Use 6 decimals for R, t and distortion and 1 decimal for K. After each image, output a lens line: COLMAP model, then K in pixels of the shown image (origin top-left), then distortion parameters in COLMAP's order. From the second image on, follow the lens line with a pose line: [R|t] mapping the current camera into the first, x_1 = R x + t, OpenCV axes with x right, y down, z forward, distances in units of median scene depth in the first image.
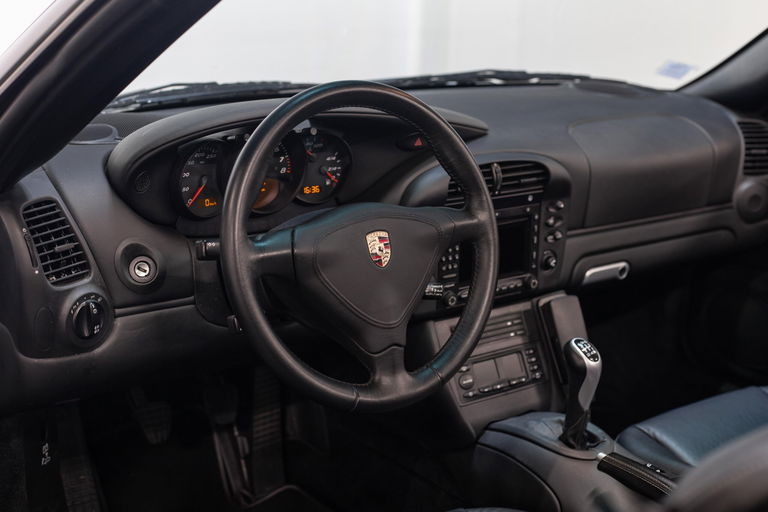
lens RADIAL K [[1089.4, 0, 387.1], [0, 1089.4, 256.5], [0, 0, 1]] dist [0.021934, 0.044068]
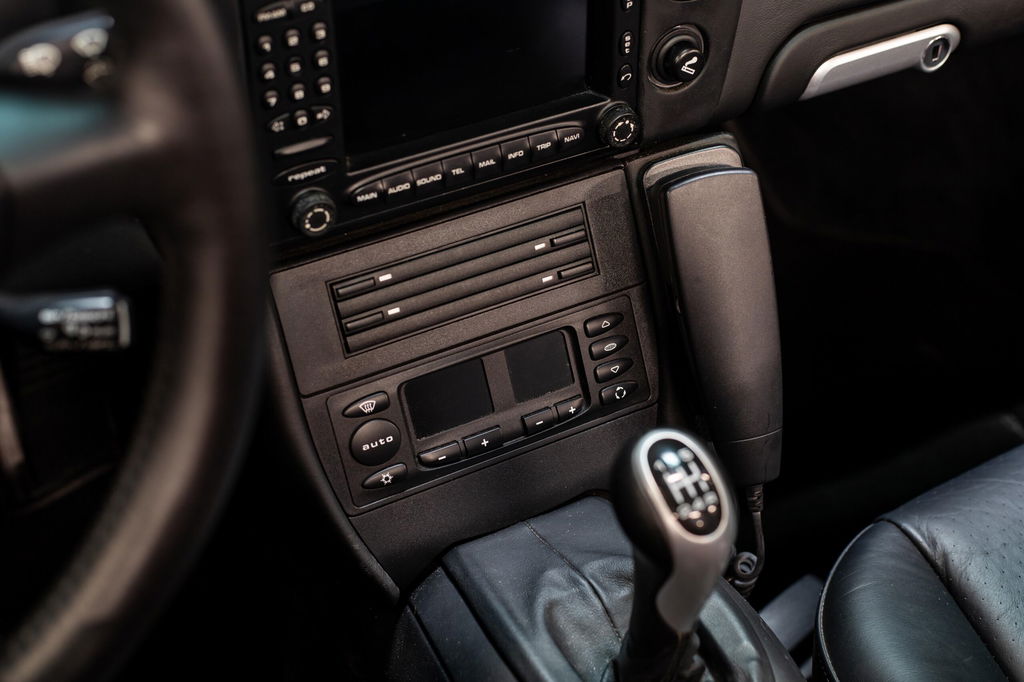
lens RADIAL K [[1452.5, 0, 516.2], [0, 1452.5, 341.7], [0, 0, 1]] dist [0.021934, 0.044068]
pose [[0.987068, 0.071317, -0.143566, 0.180650], [-0.007254, 0.914542, 0.404426, -0.099588], [0.160140, -0.398155, 0.903232, 0.607444]]
